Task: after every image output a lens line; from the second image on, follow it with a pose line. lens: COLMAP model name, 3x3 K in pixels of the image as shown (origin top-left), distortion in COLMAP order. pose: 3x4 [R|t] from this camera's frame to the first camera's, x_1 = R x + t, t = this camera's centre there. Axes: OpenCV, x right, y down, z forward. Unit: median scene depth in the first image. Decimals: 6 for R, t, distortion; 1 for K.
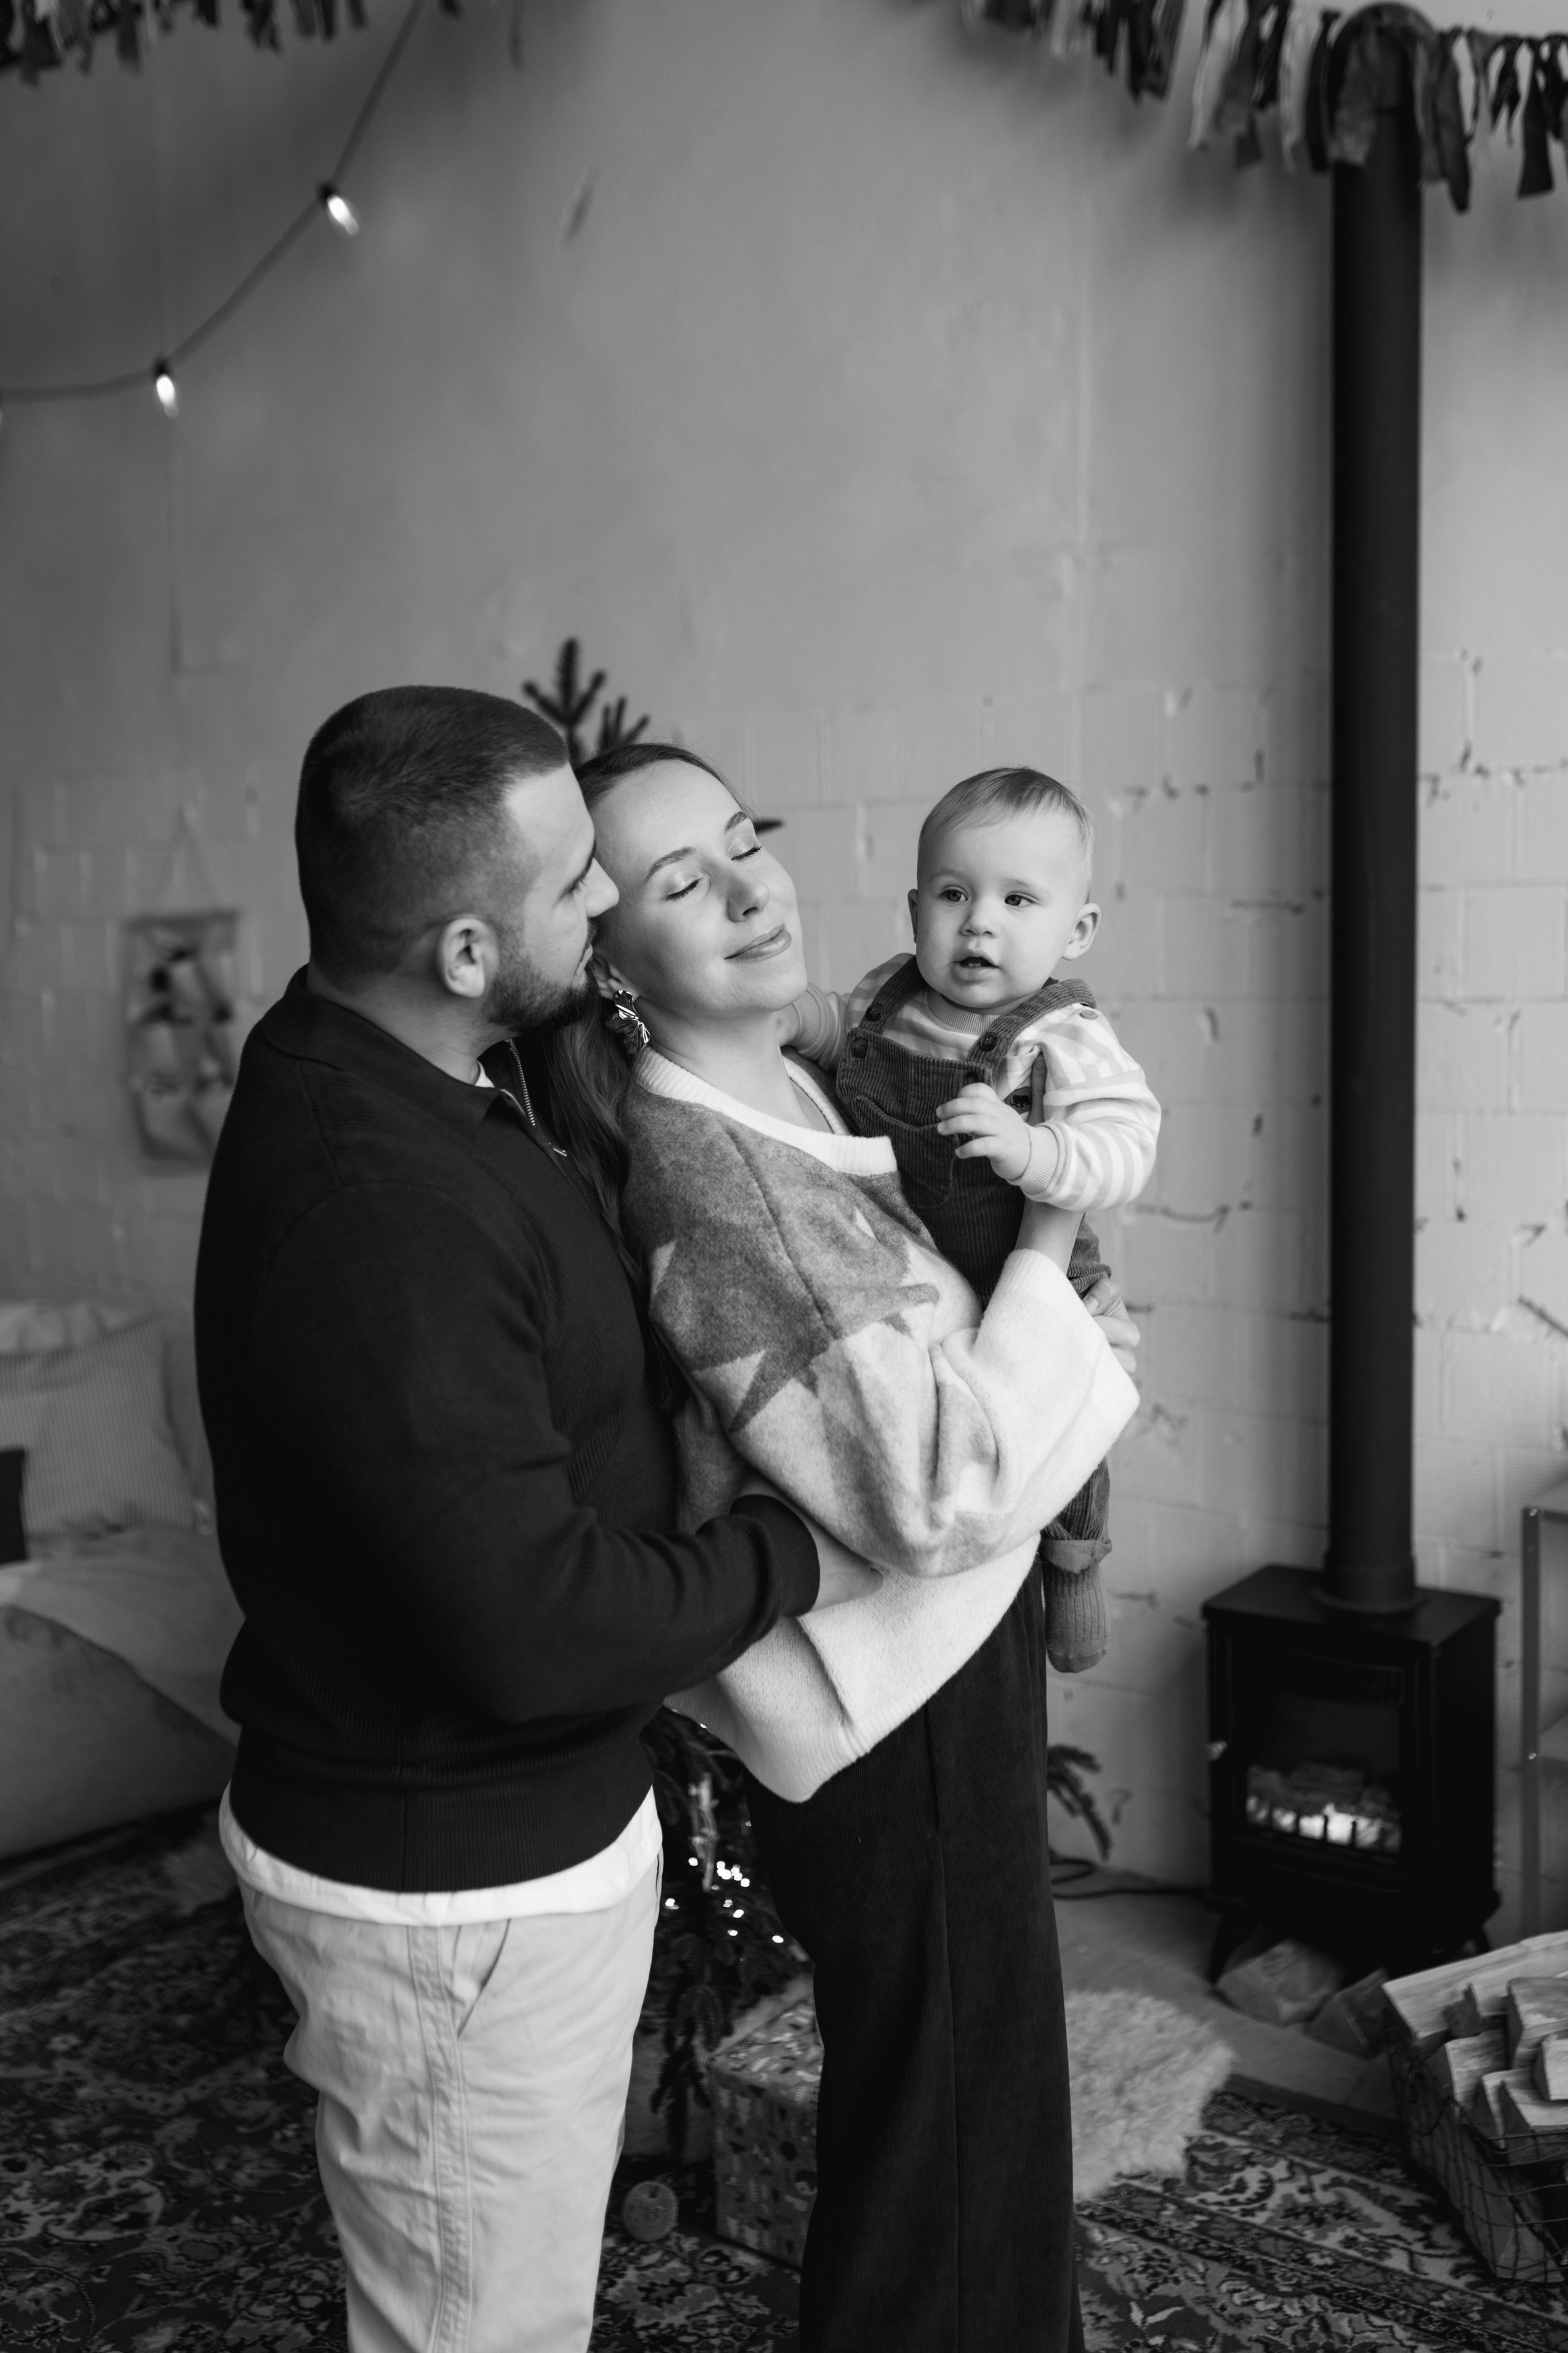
lens RADIAL K [[2287.6, 0, 746.8], [0, 2287.6, 1197.7], [0, 0, 1]] dist [0.002954, 0.000822]
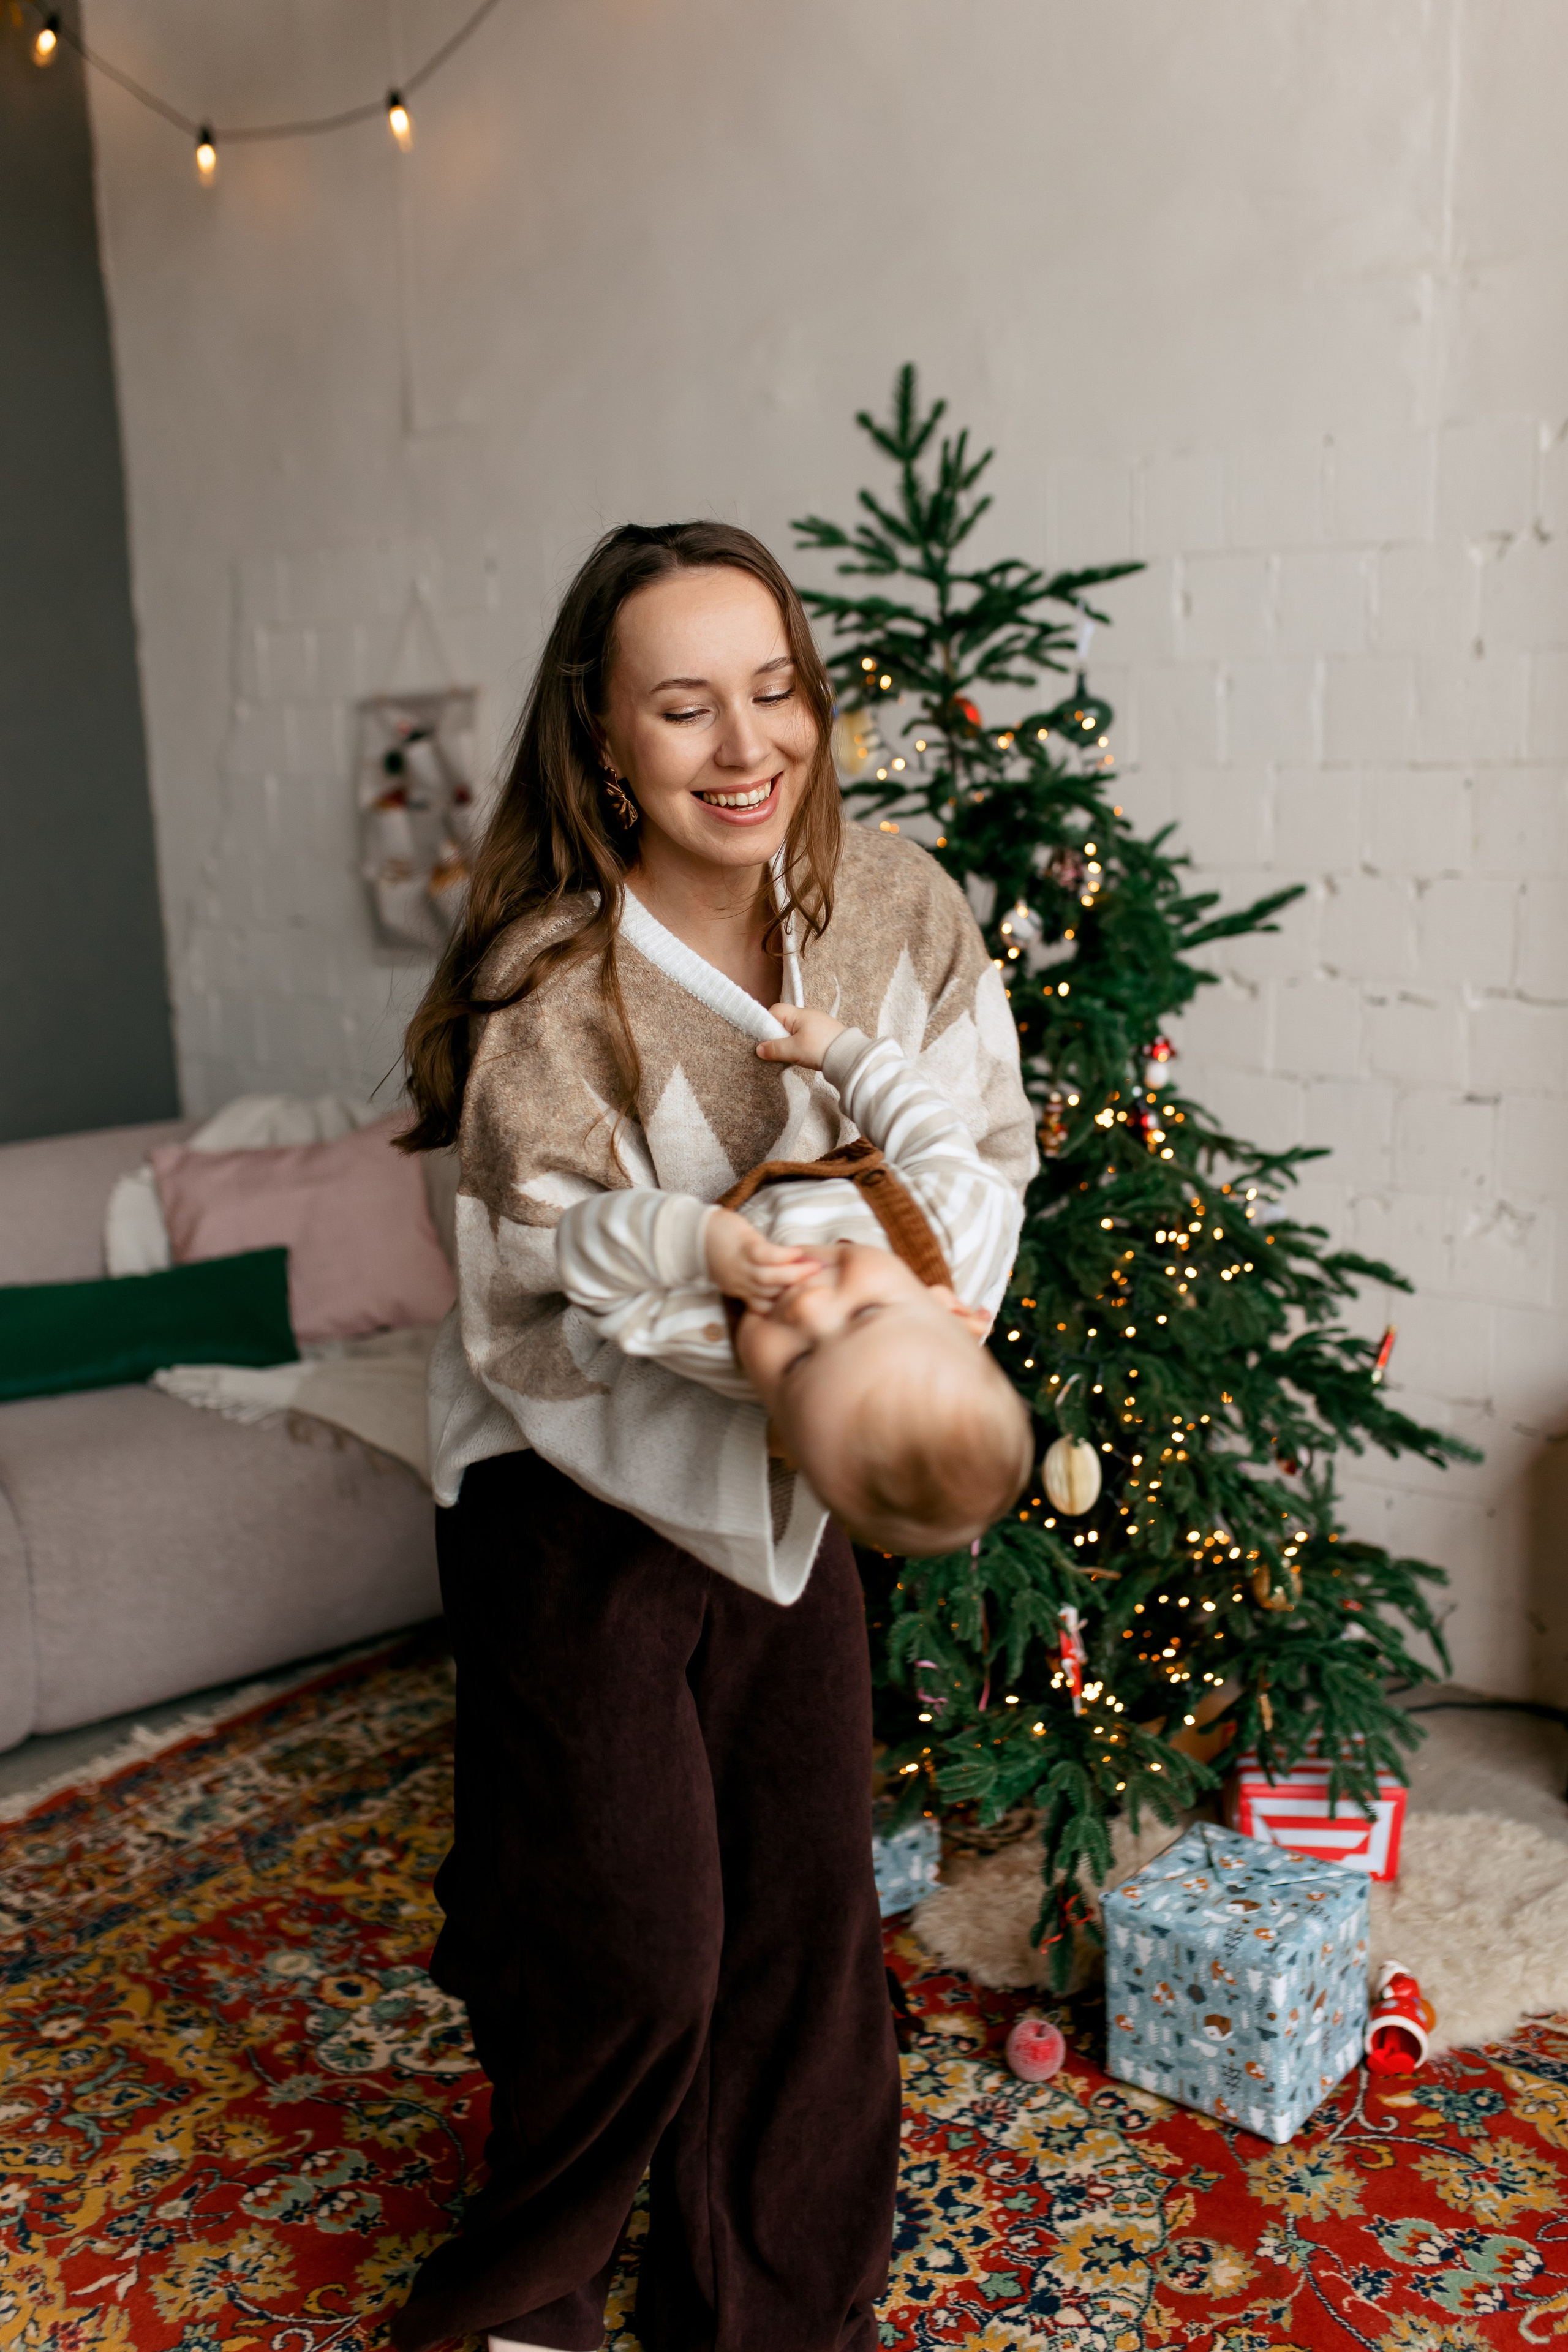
lens RADIAL K [[2199.0, 0, 784.0], [0, 2199.0, 1176.0], [0, 0, 1]] dist [0.004420, -0.001472]
pose [[0.999672, -0.000298, -0.025614, -0.113143], [0.002321, 0.996874, 0.078977, 0.009422], [0.025510, -0.079011, 0.996547, 0.109689]]
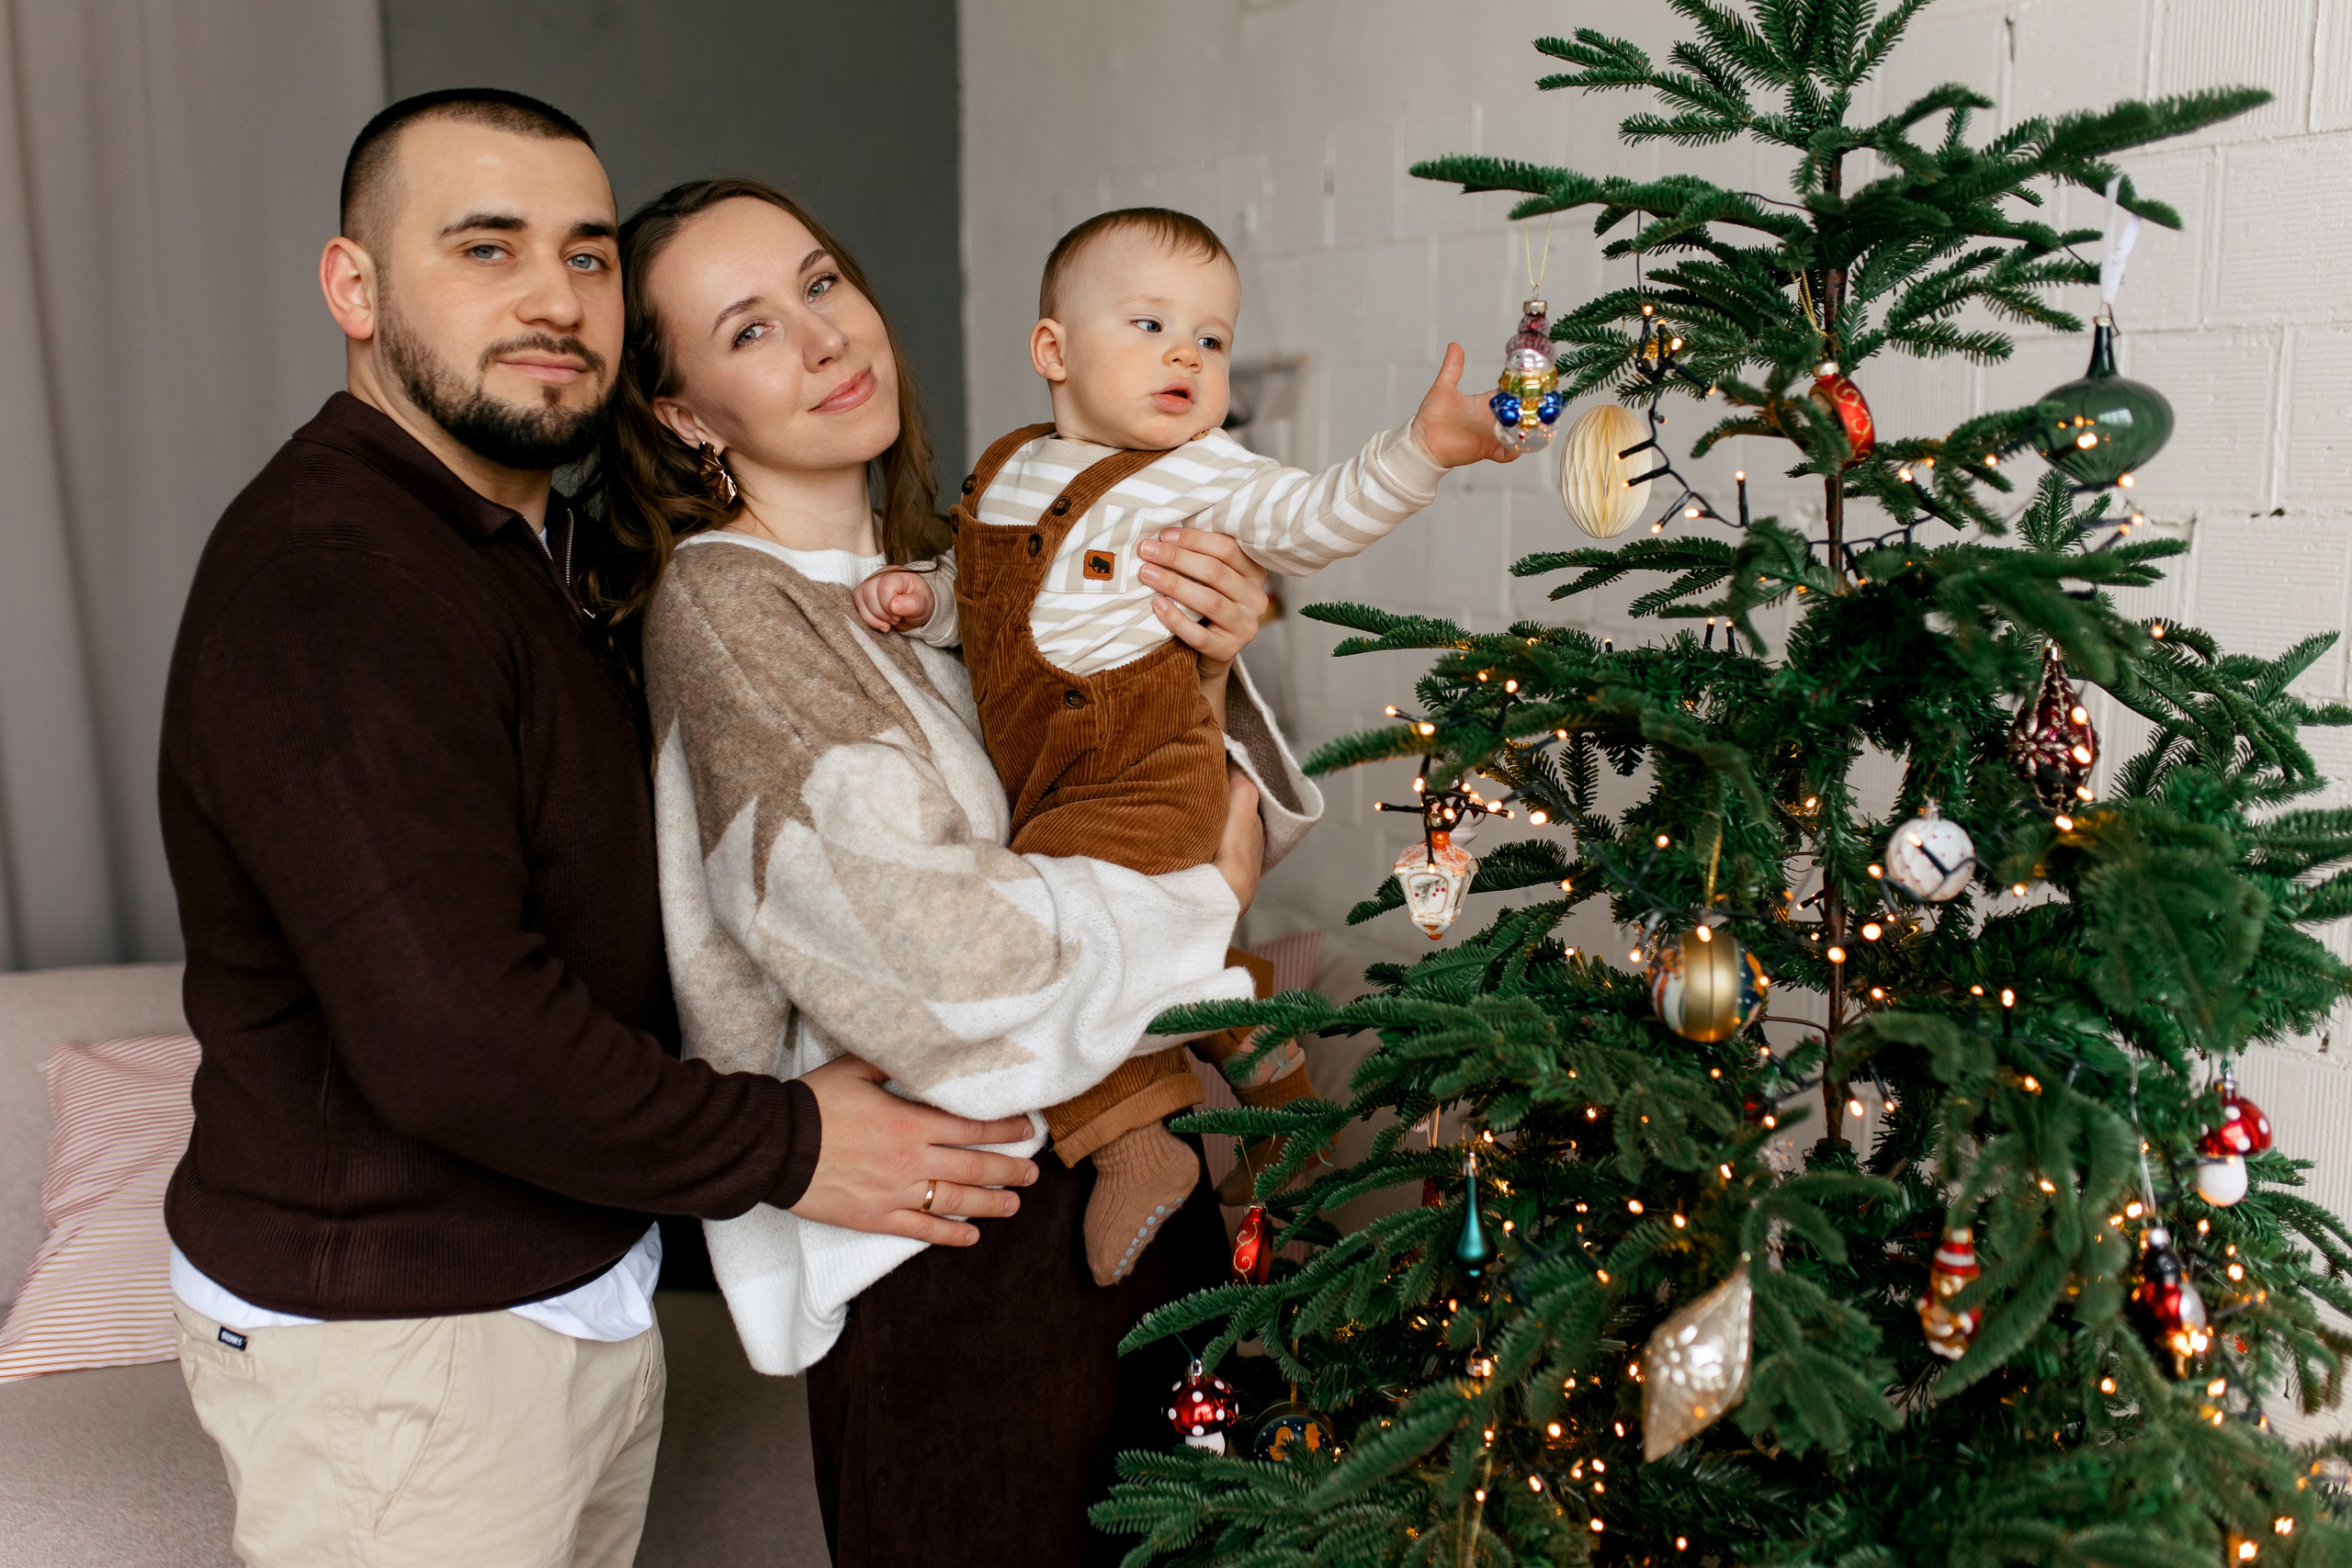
lens RADIAL K [[2198.8, 0, 1184.5], [0, 2198.8, 827.7], [0, 0, 1]] dist [0.004420, -0.001472]
pose [[0.928849, 0.082940, -0.361055, -0.010668], [-0.059315, 0.995338, 0.076050, -0.055396], [0.365680, -0.049223, 0.929438, 0.596764]]
